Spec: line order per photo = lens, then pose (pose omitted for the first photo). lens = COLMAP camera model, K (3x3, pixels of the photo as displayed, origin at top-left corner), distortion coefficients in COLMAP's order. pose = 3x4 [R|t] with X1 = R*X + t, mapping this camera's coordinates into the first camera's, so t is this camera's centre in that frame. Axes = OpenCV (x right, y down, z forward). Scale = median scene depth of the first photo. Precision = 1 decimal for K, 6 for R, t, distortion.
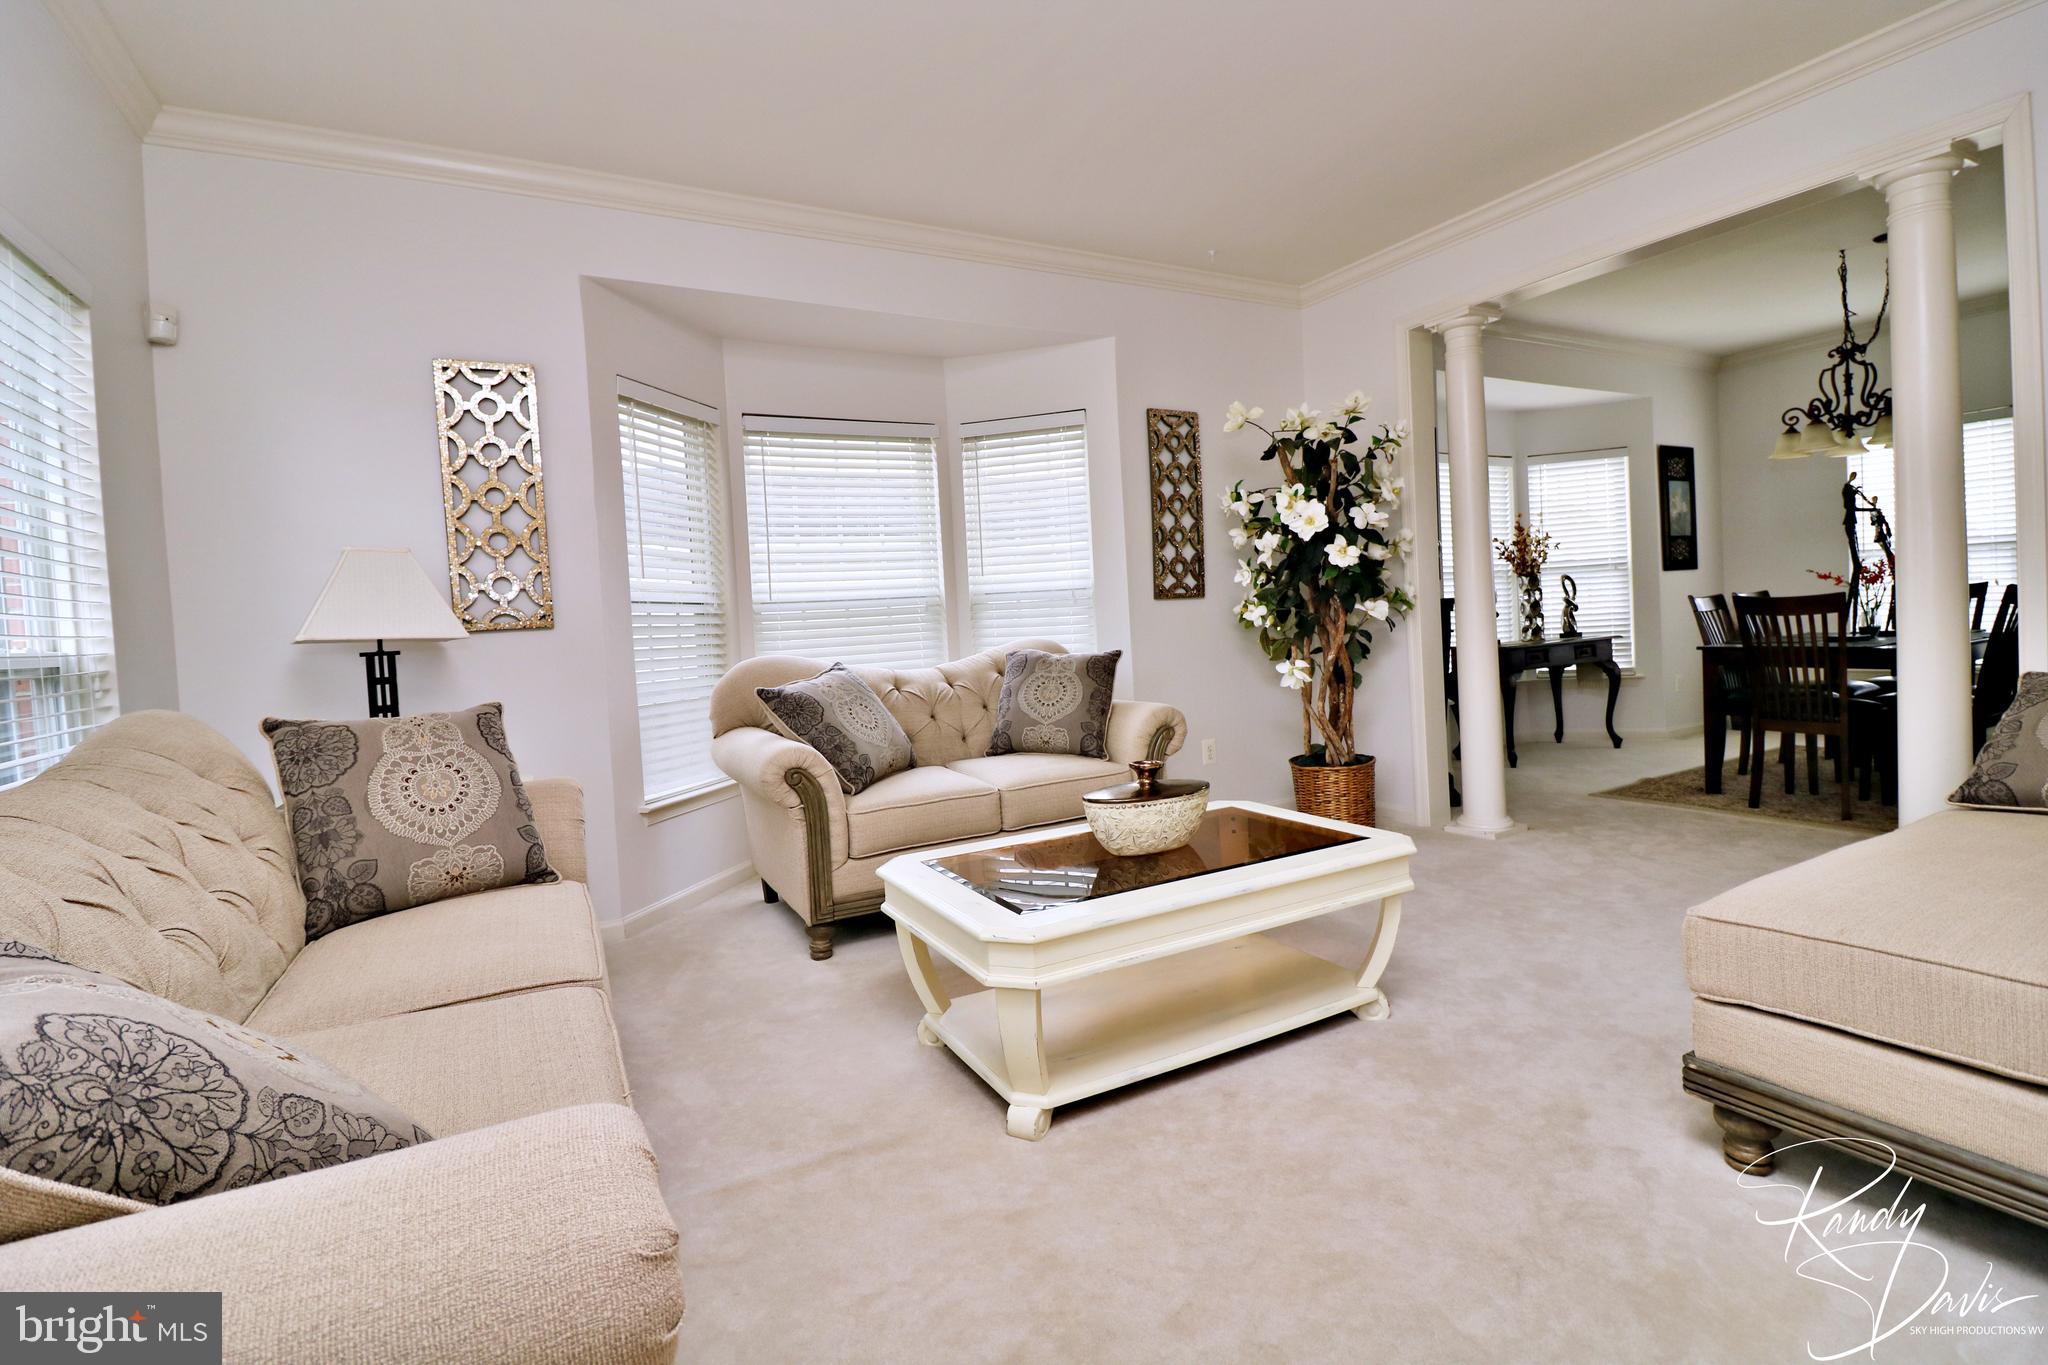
lens RADIAL K [[939.3, 0, 1017.4], [0, 939.3, 646.9], [0, 0, 1]] dist [0.001001, -0.013322]
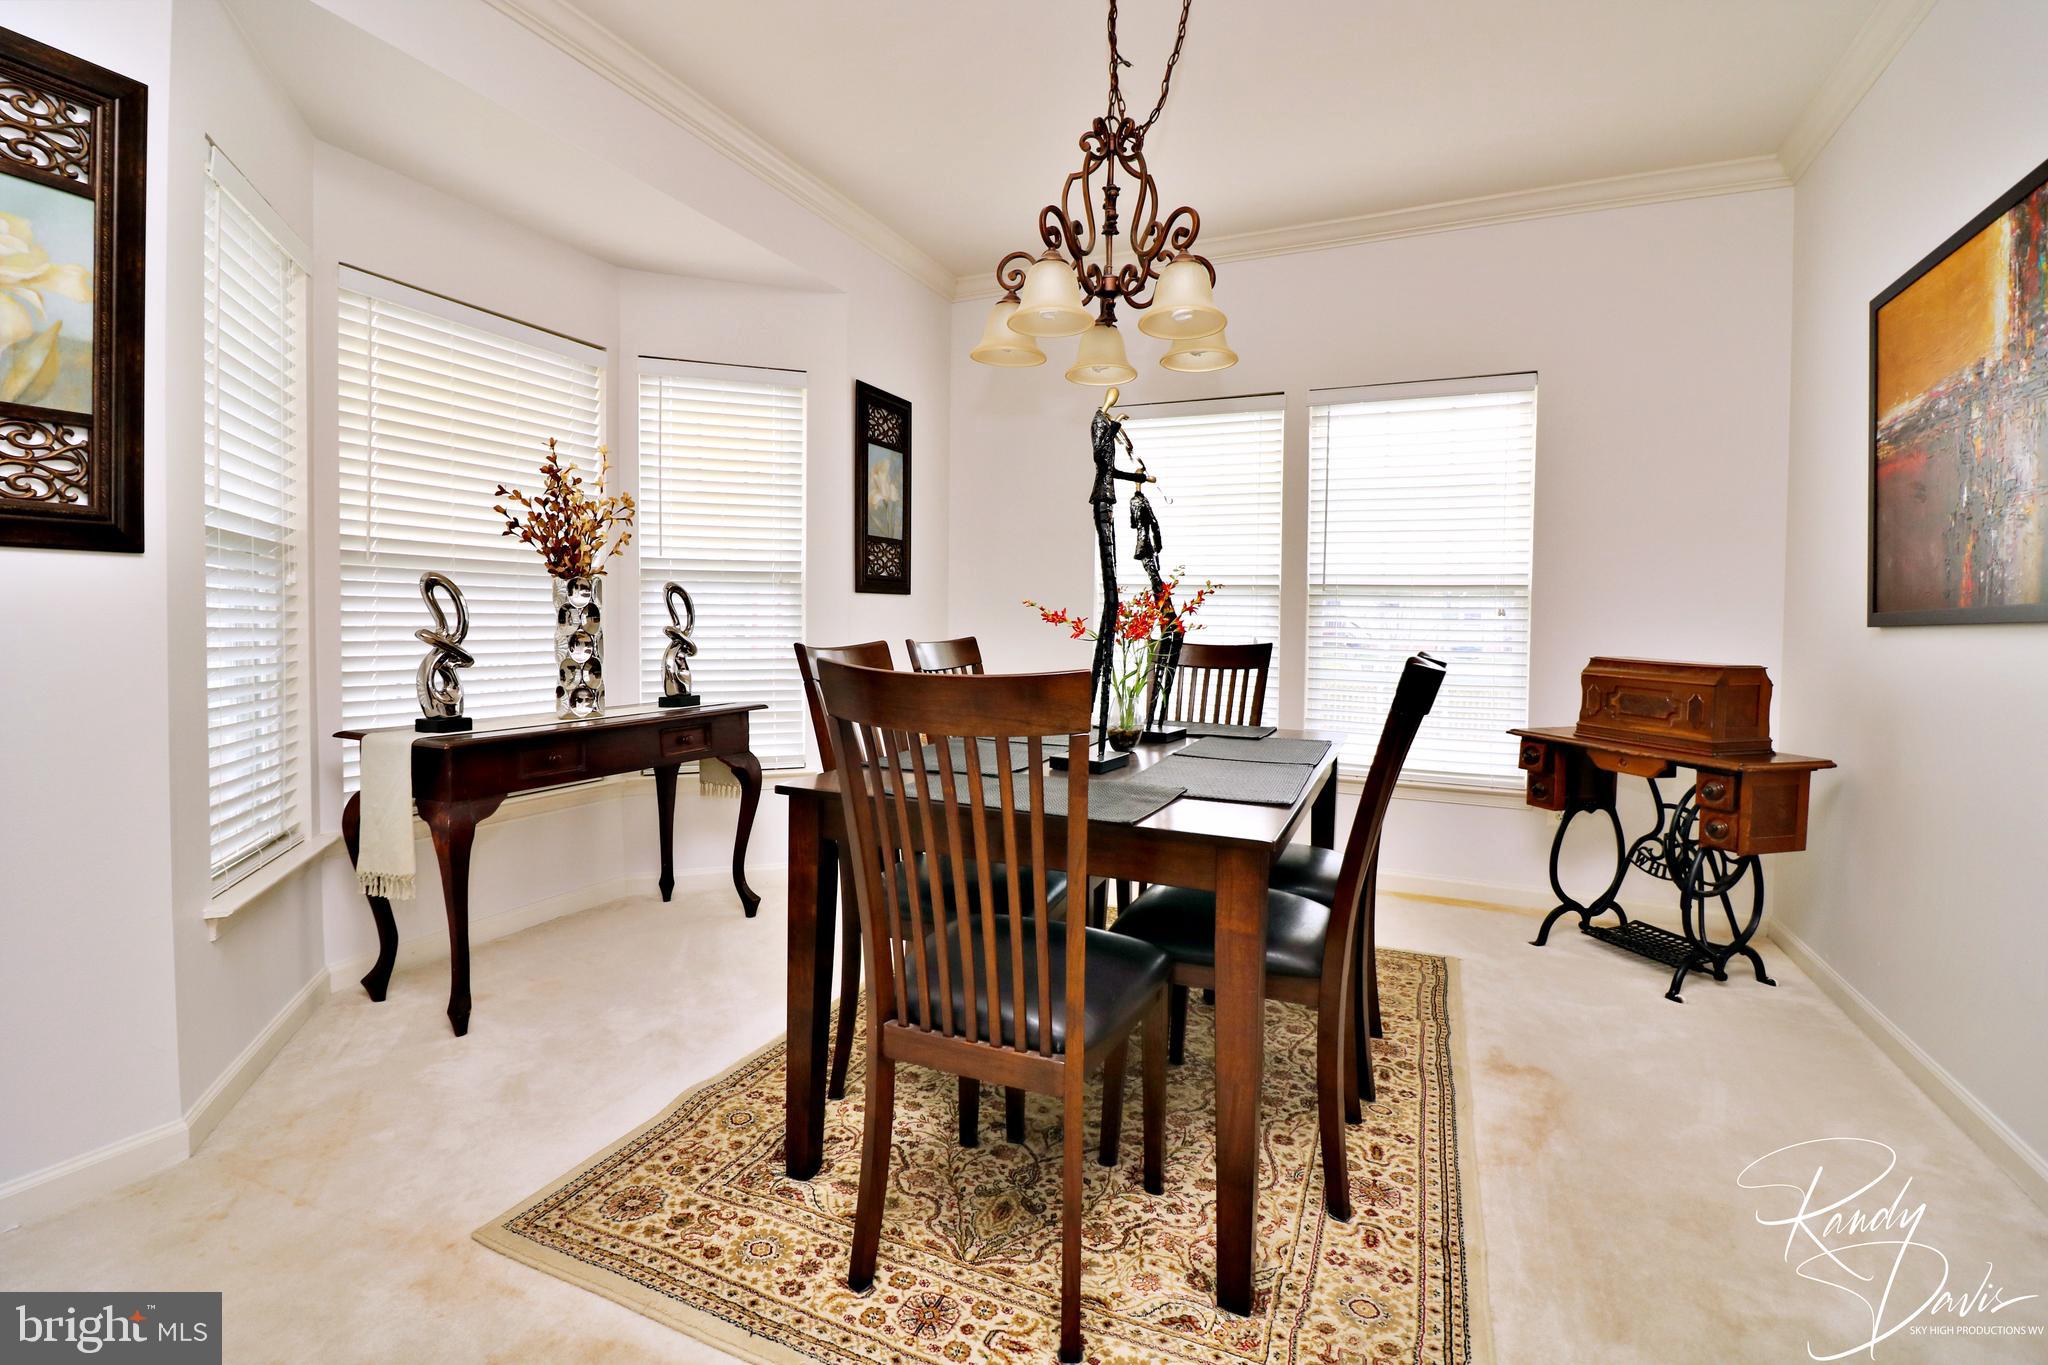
lens RADIAL K [[939.3, 0, 1017.4], [0, 939.3, 646.9], [0, 0, 1]] dist [0.001001, -0.013322]
pose [[0.793494, 0.044715, 0.606933, 0.548432], [-0.036056, 0.998999, -0.026461, -0.046248], [-0.607509, -0.000887, 0.794312, 0.618852]]
